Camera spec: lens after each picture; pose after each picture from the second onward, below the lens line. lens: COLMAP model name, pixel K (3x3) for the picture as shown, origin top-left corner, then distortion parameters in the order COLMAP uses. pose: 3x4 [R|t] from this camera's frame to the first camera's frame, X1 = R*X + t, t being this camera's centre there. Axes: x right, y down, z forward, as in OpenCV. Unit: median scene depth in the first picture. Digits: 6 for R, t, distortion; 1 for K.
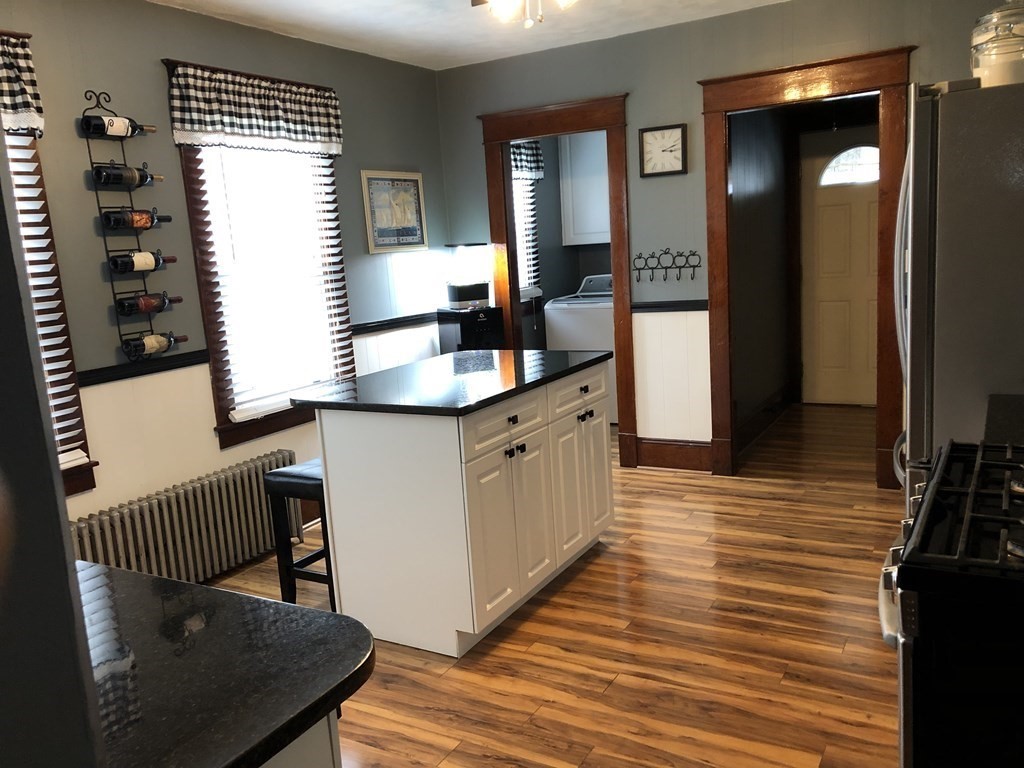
lens RADIAL K [[836.4, 0, 505.5], [0, 836.4, 391.1], [0, 0, 1]] dist [0.043628, -0.053398]
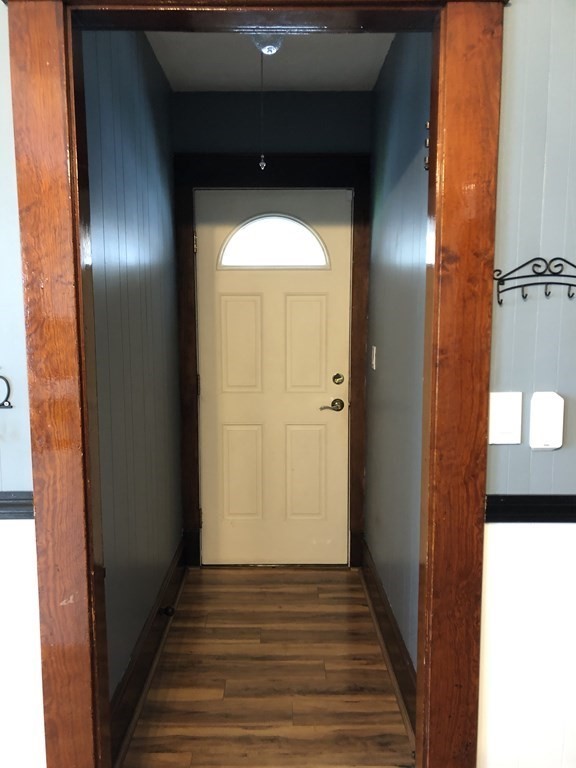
lens RADIAL K [[627.3, 0, 278.9], [0, 627.3, 395.9], [0, 0, 1]] dist [0.043628, -0.053398]
pose [[0.862511, 0.007252, 0.505986, 0.236014], [0.025867, 0.997958, -0.058397, -0.163939], [-0.505376, 0.063456, 0.860563, 0.848198]]
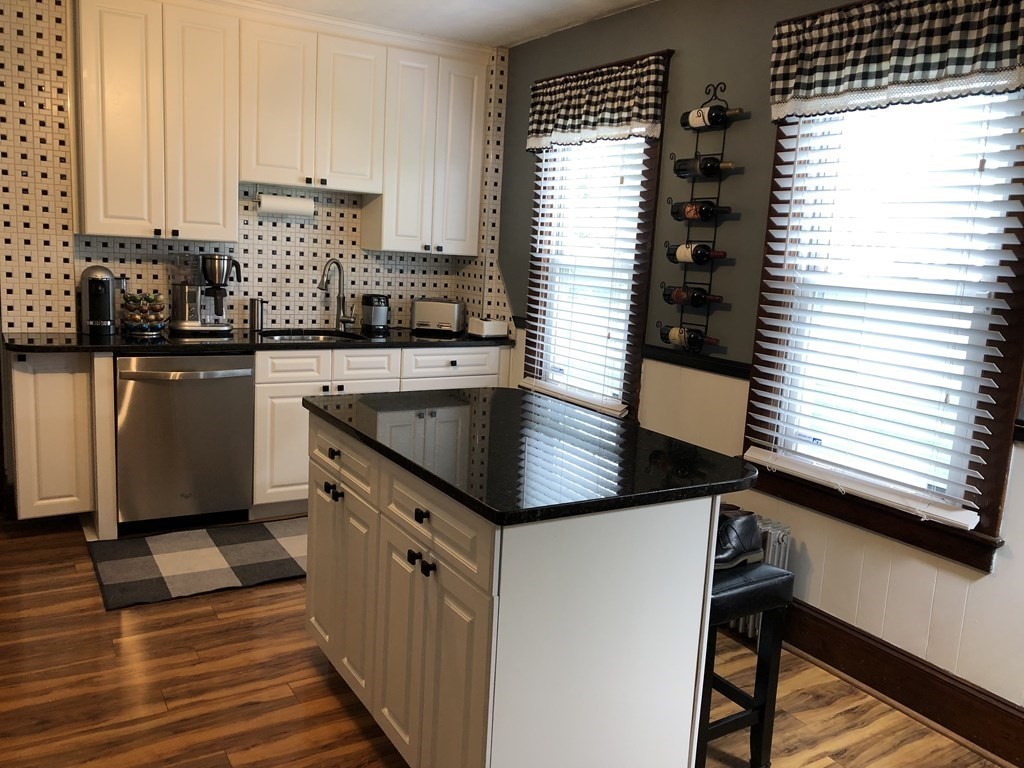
lens RADIAL K [[836.4, 0, 512.5], [0, 836.4, 383.5], [0, 0, 1]] dist [0.043628, -0.053398]
pose [[-0.479447, 0.179620, -0.858992, 0.487781], [-0.173217, 0.940202, 0.293283, -0.237634], [0.860306, 0.289406, -0.419664, 1.153050]]
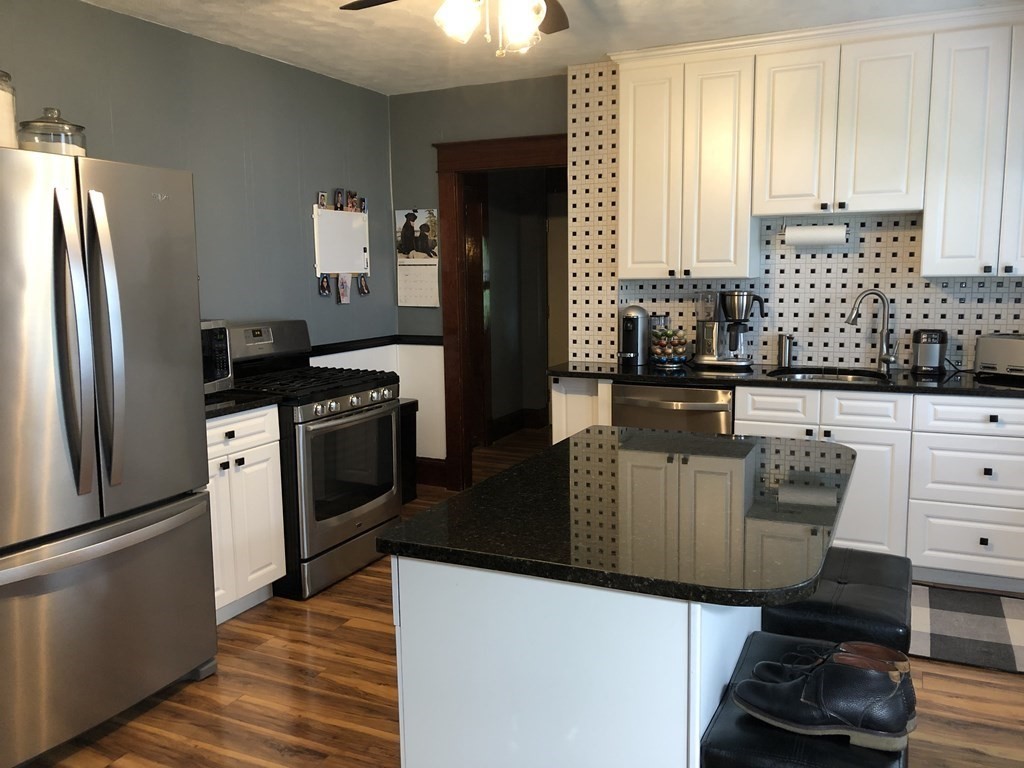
lens RADIAL K [[836.4, 0, 508.7], [0, 836.4, 382.7], [0, 0, 1]] dist [0.043628, -0.053398]
pose [[-0.993424, 0.089217, -0.071753, 0.086147], [0.063410, 0.950557, 0.304007, -0.249002], [0.095328, 0.297458, -0.949964, 1.378607]]
